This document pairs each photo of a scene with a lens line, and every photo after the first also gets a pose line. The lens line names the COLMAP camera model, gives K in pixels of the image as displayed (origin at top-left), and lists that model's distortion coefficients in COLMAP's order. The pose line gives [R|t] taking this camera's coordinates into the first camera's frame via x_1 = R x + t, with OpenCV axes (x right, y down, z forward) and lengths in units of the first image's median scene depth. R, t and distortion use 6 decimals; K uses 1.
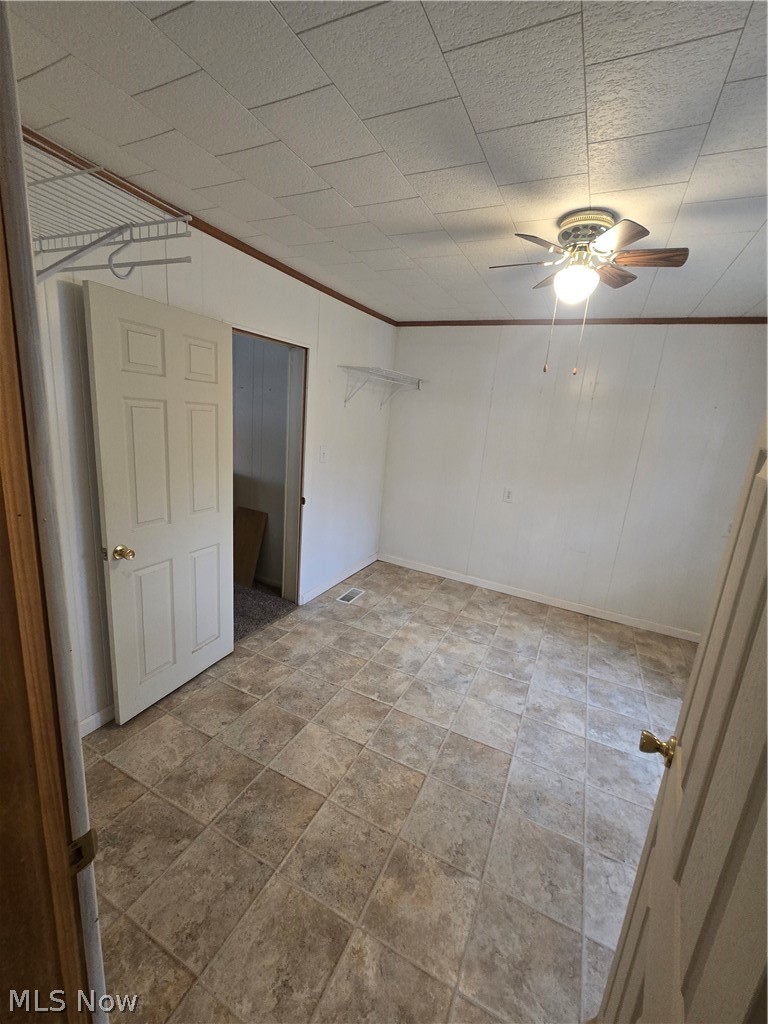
lens RADIAL K [[421.4, 0, 383.8], [0, 421.4, 513.4], [0, 0, 1]] dist [0.000892, -0.001206]
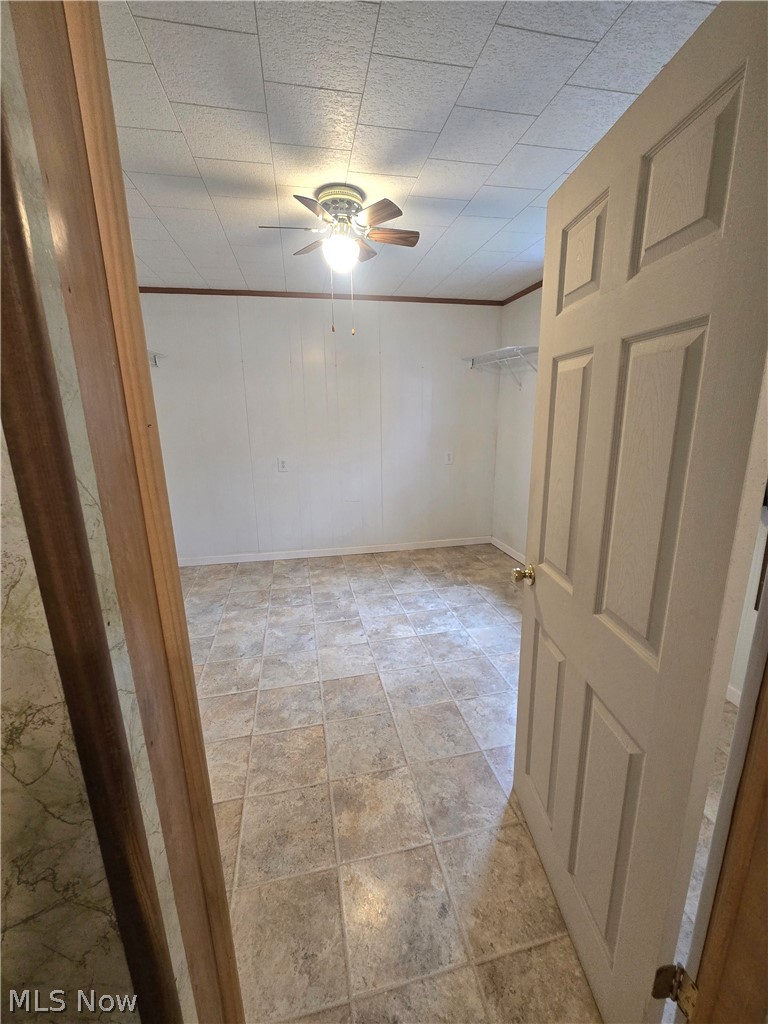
lens RADIAL K [[421.4, 0, 387.9], [0, 421.4, 514.4], [0, 0, 1]] dist [0.000892, -0.001206]
pose [[0.780023, -0.241531, 0.577258, -0.255048], [0.221712, 0.969335, 0.105990, 0.043681], [-0.585156, 0.045311, 0.809654, 0.037353]]
